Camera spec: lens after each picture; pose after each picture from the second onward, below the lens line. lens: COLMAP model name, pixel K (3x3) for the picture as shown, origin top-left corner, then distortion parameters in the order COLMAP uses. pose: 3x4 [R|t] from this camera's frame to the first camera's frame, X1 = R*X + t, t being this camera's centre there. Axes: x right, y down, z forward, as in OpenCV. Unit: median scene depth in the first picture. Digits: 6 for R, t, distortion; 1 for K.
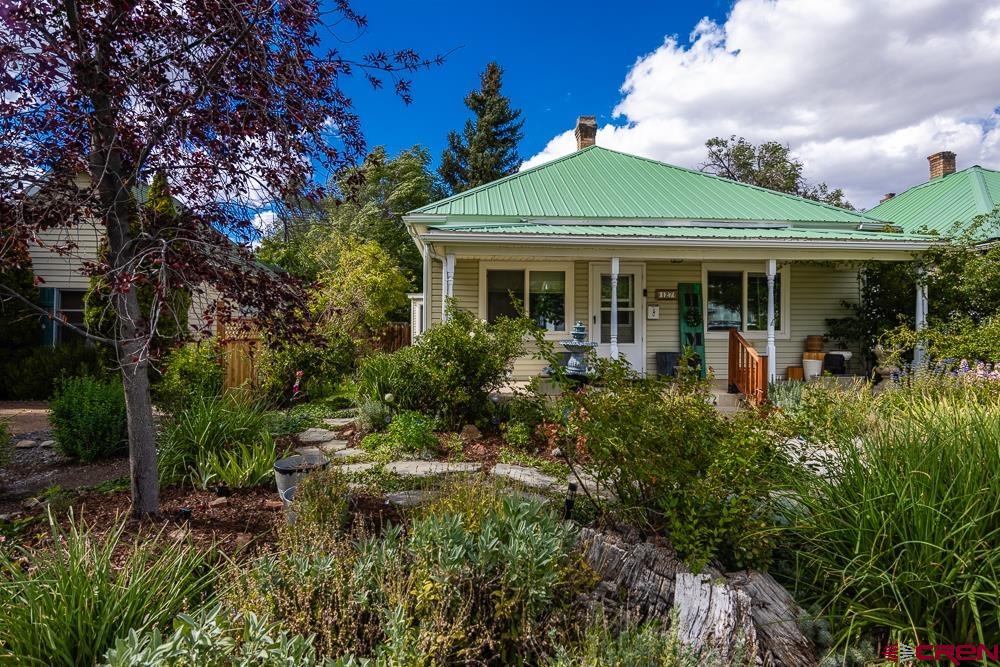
lens RADIAL K [[510.1, 0, 500.0], [0, 510.1, 333.5], [0, 0, 1]] dist [0.000104, -0.000012]
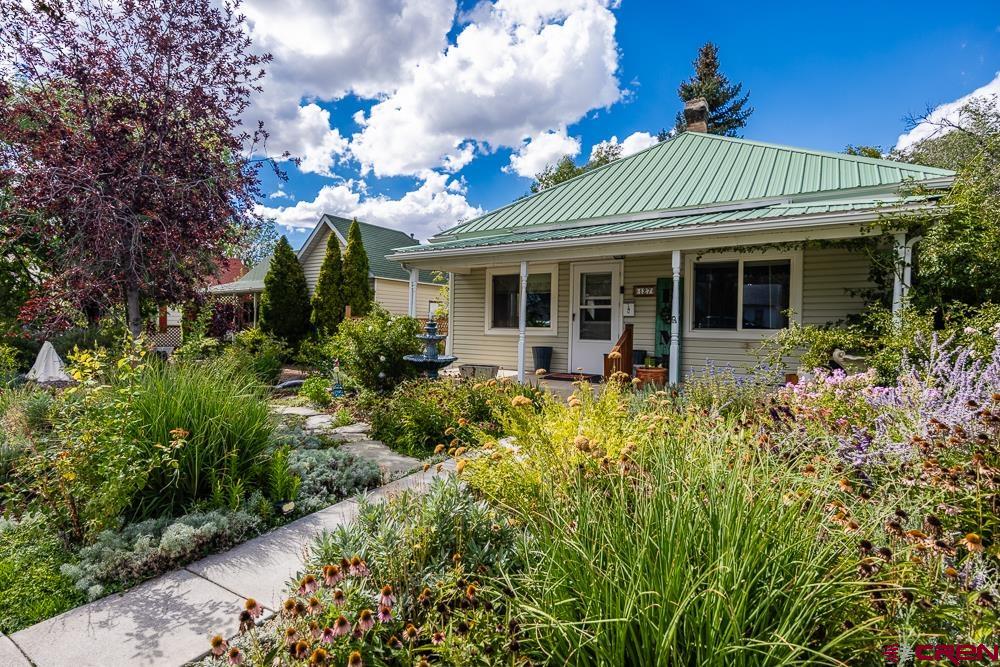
lens RADIAL K [[494.7, 0, 500.0], [0, 494.7, 333.5], [0, 0, 1]] dist [0.001209, 0.000136]
pose [[0.796281, 0.017239, -0.604681, 0.678668], [-0.010887, 0.999840, 0.014168, -0.005913], [0.604829, -0.004699, 0.796342, 0.090073]]
